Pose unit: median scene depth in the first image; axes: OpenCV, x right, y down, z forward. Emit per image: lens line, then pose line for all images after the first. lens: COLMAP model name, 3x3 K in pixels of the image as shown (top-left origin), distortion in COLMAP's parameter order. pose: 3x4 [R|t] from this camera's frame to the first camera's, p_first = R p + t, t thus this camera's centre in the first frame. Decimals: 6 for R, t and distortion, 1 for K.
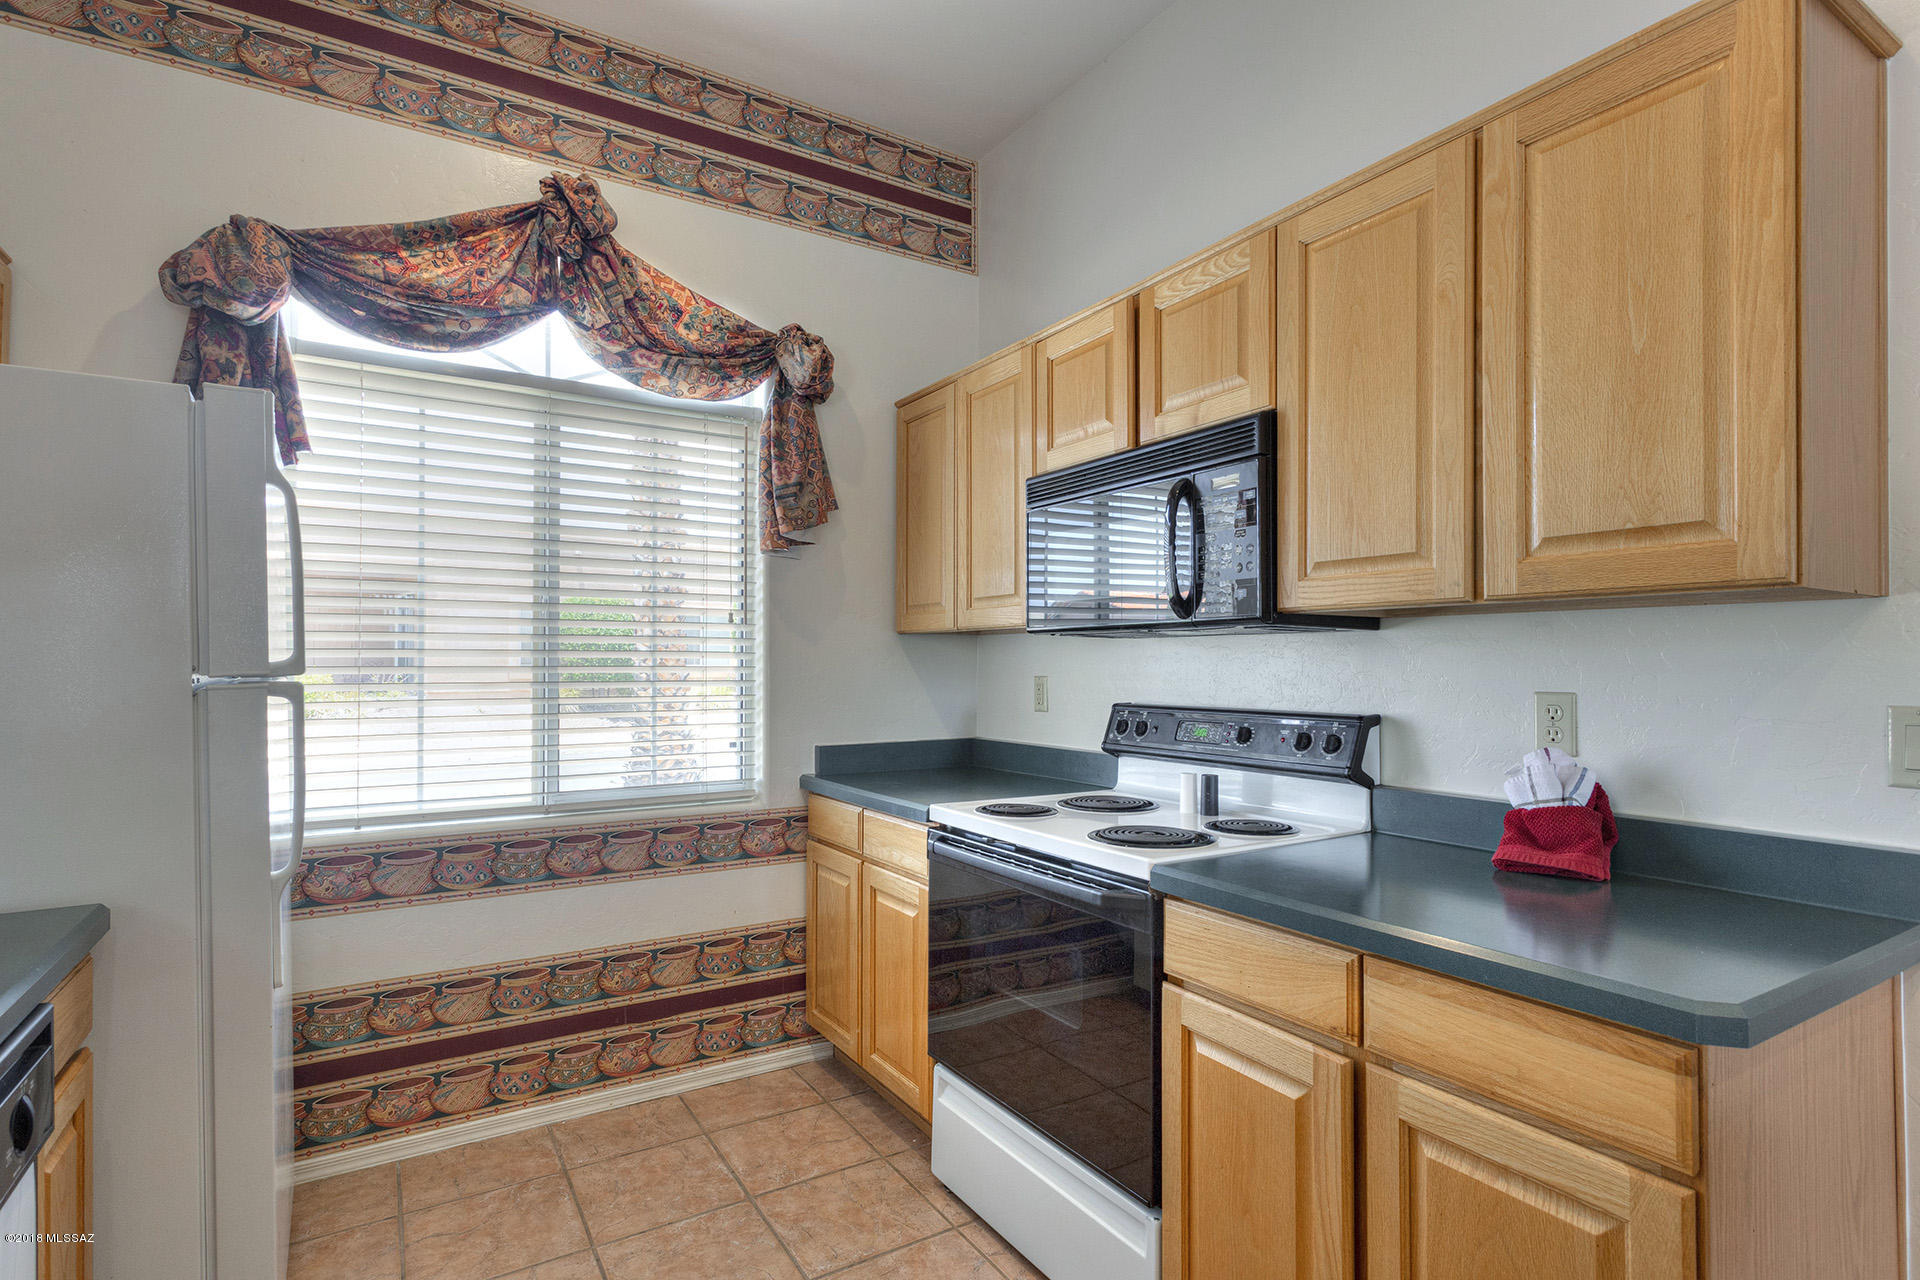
lens RADIAL K [[927.2, 0, 969.4], [0, 927.2, 654.0], [0, 0, 1]] dist [0.006426, 0.000742]
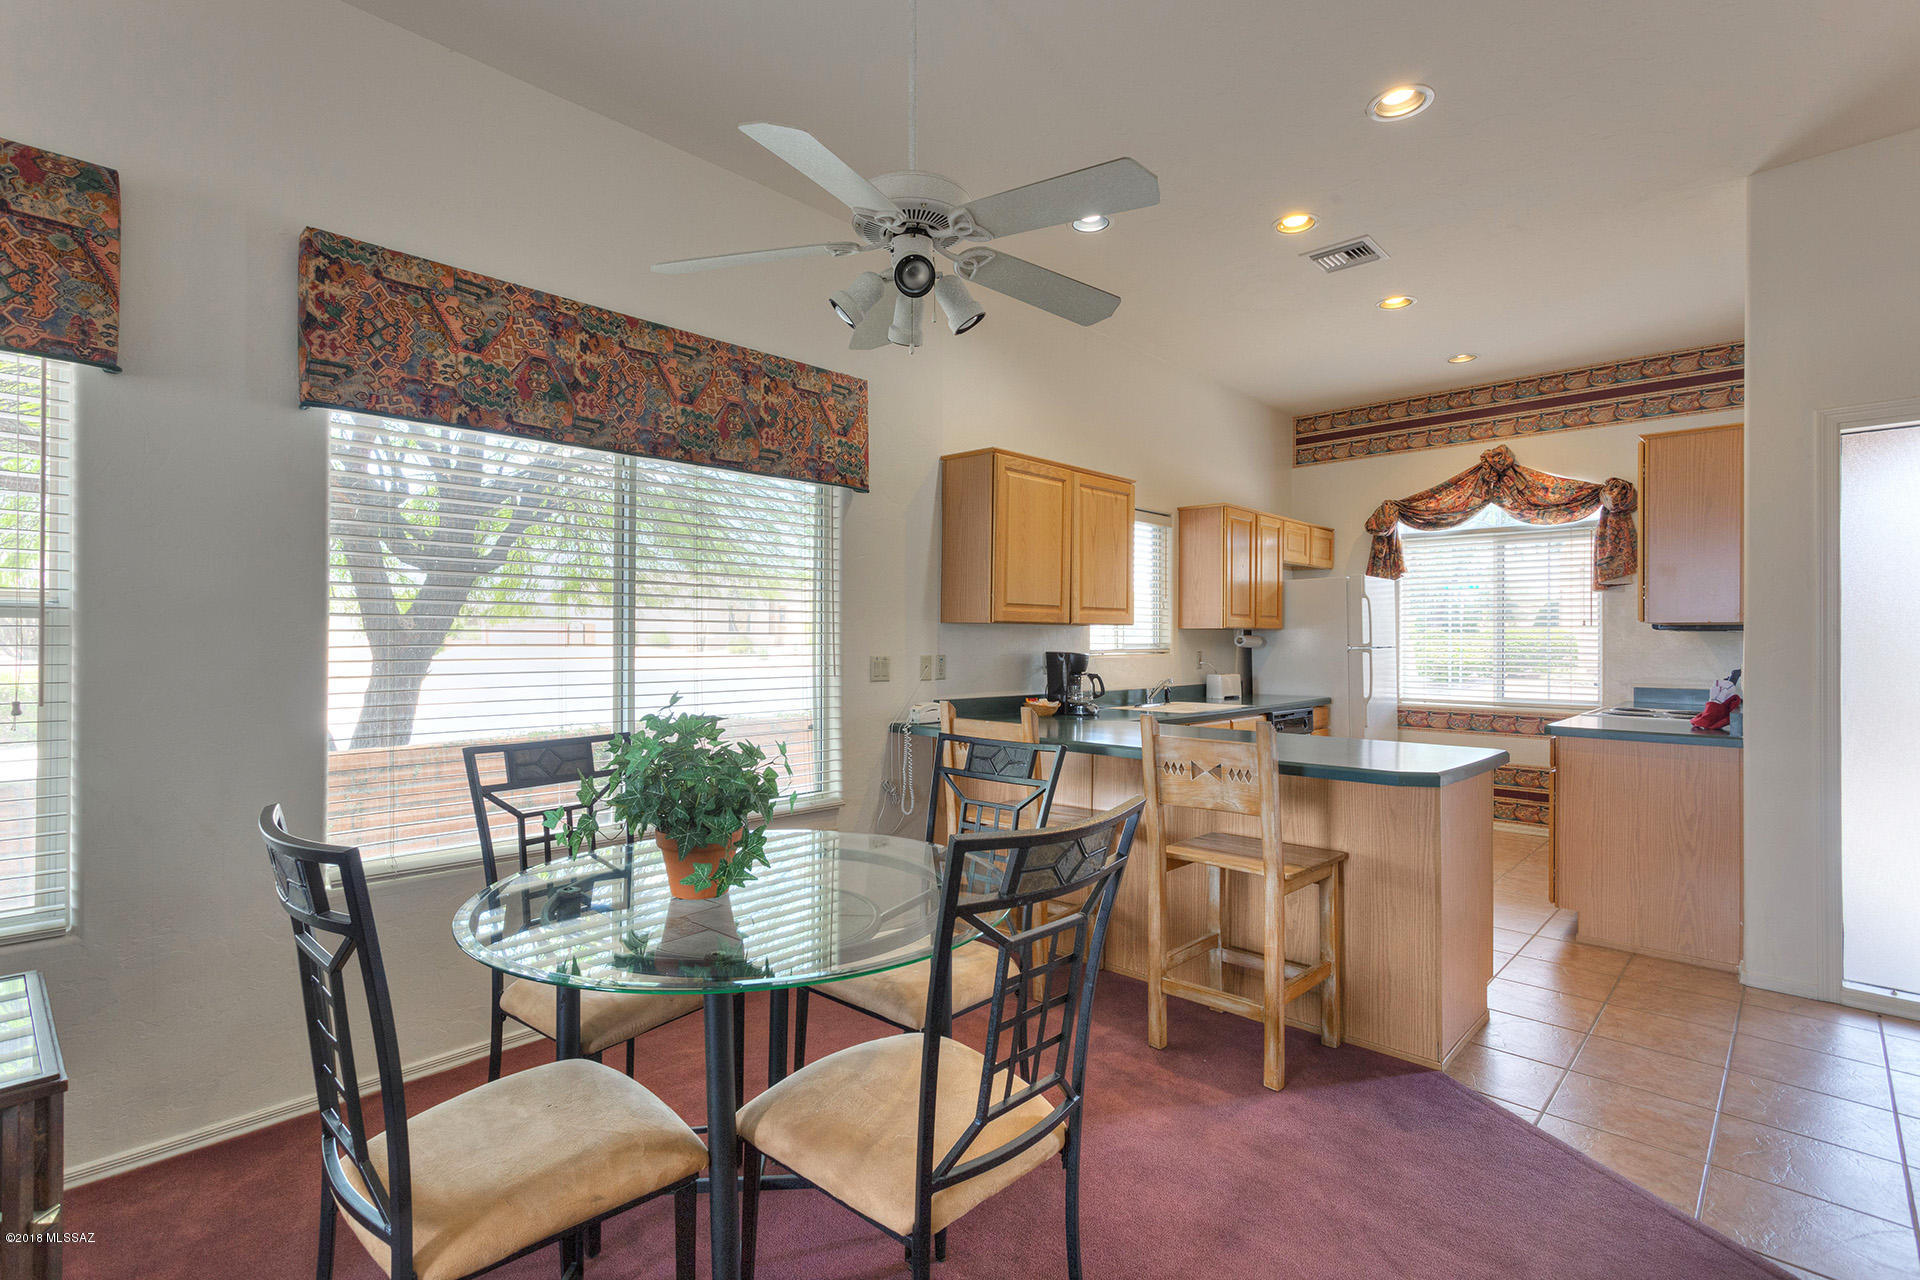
lens RADIAL K [[917.6, 0, 936.2], [0, 917.6, 636.0], [0, 0, 1]] dist [-0.000045, 0.000355]
pose [[0.232239, -0.001898, -0.972657, 1.556960], [0.006965, 0.999976, -0.000288, -0.020836], [0.972634, -0.006707, 0.232247, -0.991121]]
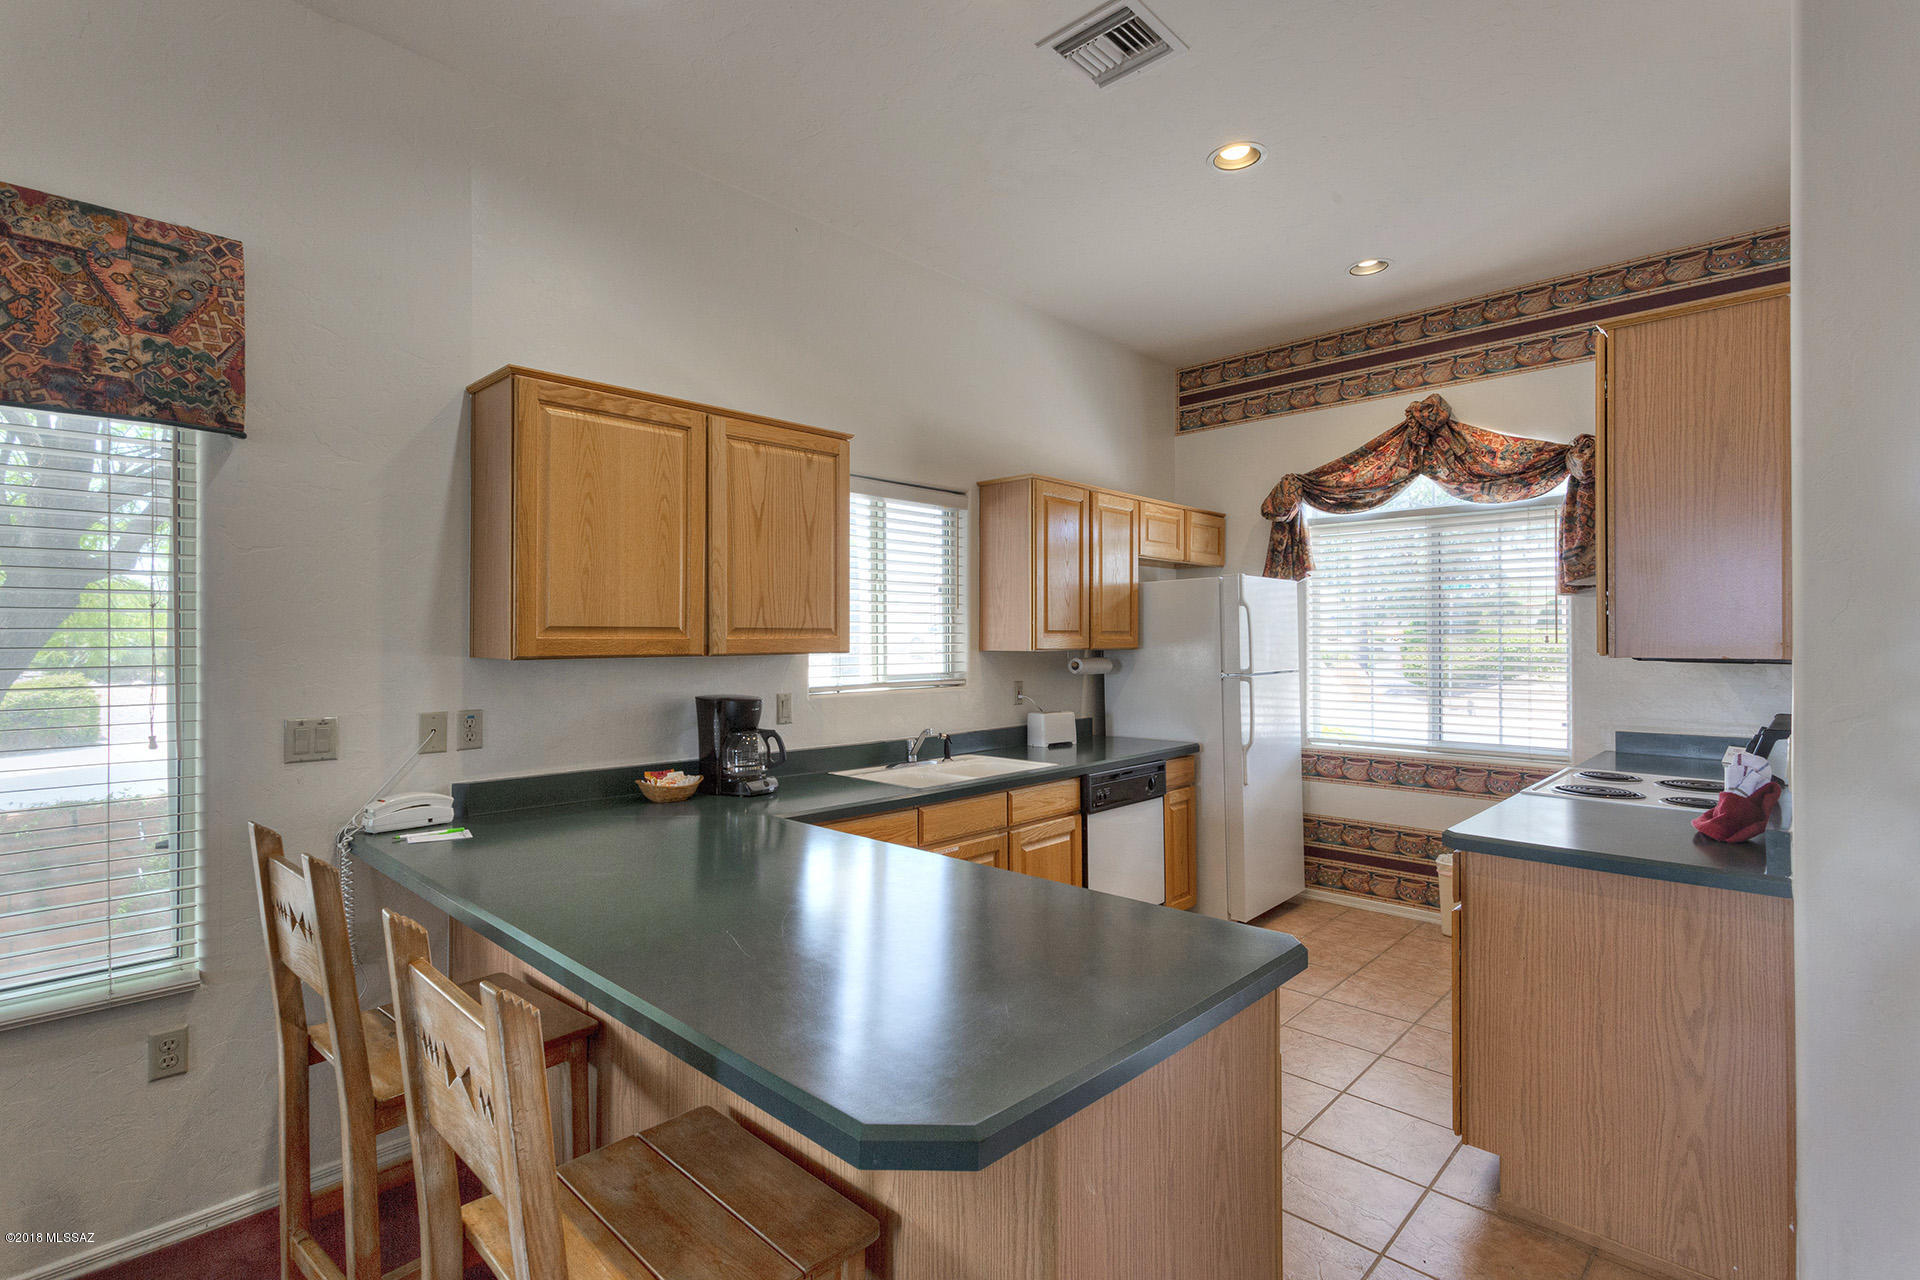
lens RADIAL K [[917.6, 0, 936.2], [0, 917.6, 636.0], [0, 0, 1]] dist [-0.000045, 0.000355]
pose [[0.225754, -0.004000, -0.974176, 1.058686], [0.012982, 0.999915, -0.001097, -0.061164], [0.974098, -0.012399, 0.225787, -0.322738]]
